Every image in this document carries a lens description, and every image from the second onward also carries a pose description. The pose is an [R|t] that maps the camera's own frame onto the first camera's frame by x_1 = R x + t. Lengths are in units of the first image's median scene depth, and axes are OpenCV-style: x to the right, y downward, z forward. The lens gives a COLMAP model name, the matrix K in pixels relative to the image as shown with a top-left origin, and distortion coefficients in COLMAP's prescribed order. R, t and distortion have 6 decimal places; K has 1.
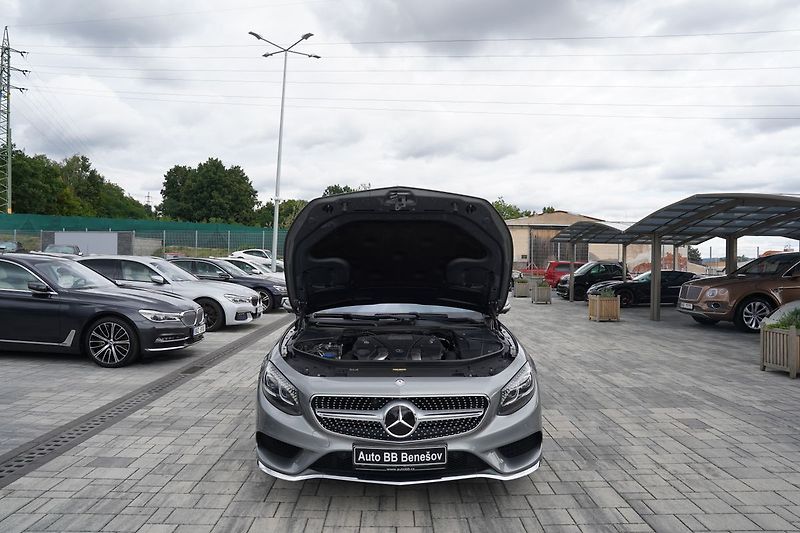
lens RADIAL K [[540.7, 0, 400.0], [0, 540.7, 266.5], [0, 0, 1]] dist [-0.102276, 0.065068]
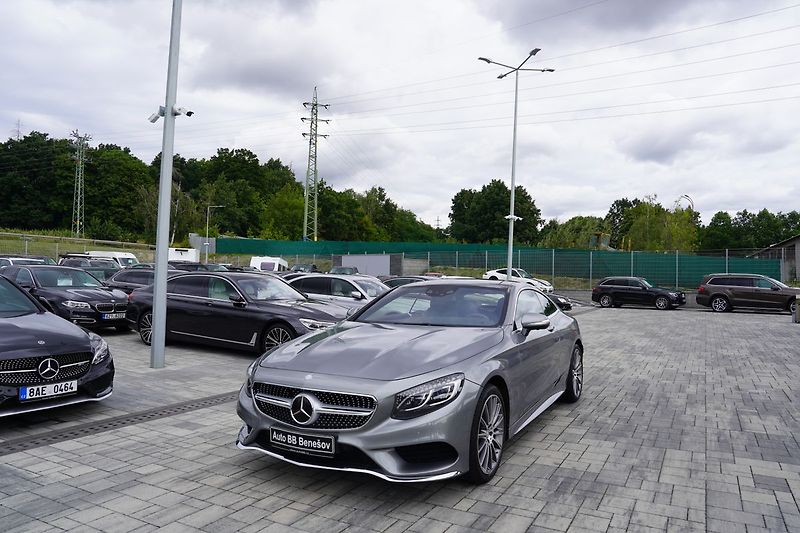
lens RADIAL K [[554.7, 0, 398.7], [0, 554.7, 257.7], [0, 0, 1]] dist [-0.073023, 0.004807]
pose [[0.867309, -0.022422, -0.497265, 0.639544], [-0.003688, 0.998668, -0.051462, 0.016647], [0.497757, 0.046468, 0.866071, 0.047228]]
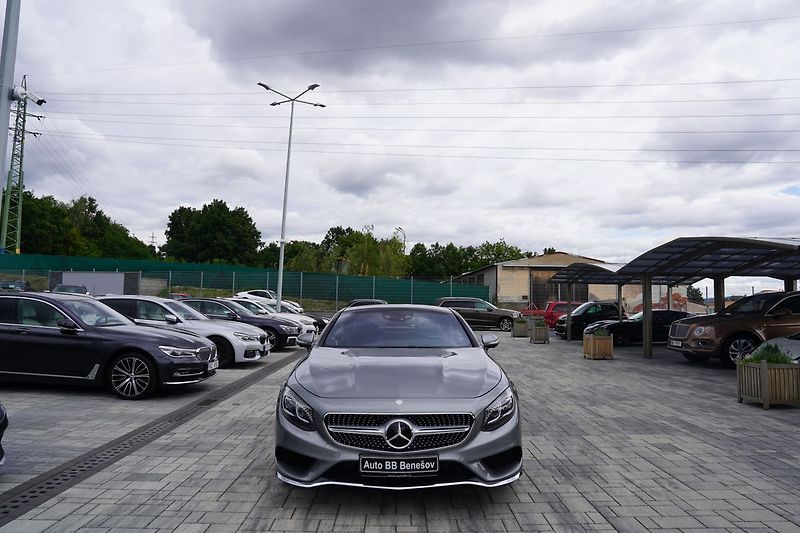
lens RADIAL K [[540.7, 0, 400.0], [0, 540.7, 266.5], [0, 0, 1]] dist [-0.102276, 0.065068]
pose [[0.999993, -0.000295, -0.003616, 0.005413], [0.000021, 0.997140, -0.075575, 0.004526], [0.003628, 0.075574, 0.997134, -0.175557]]
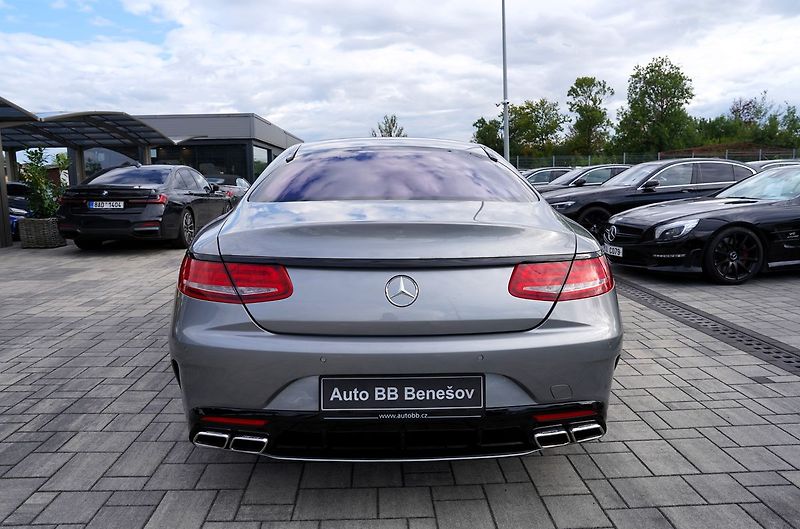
lens RADIAL K [[521.2, 0, 400.0], [0, 521.2, 264.5], [0, 0, 1]] dist [-0.041858, 0.002033]
pose [[-0.999333, 0.002969, -0.036410, -0.026205], [-0.003044, 0.986459, 0.163977, 0.066159], [0.036404, 0.163979, -0.985792, 2.706139]]
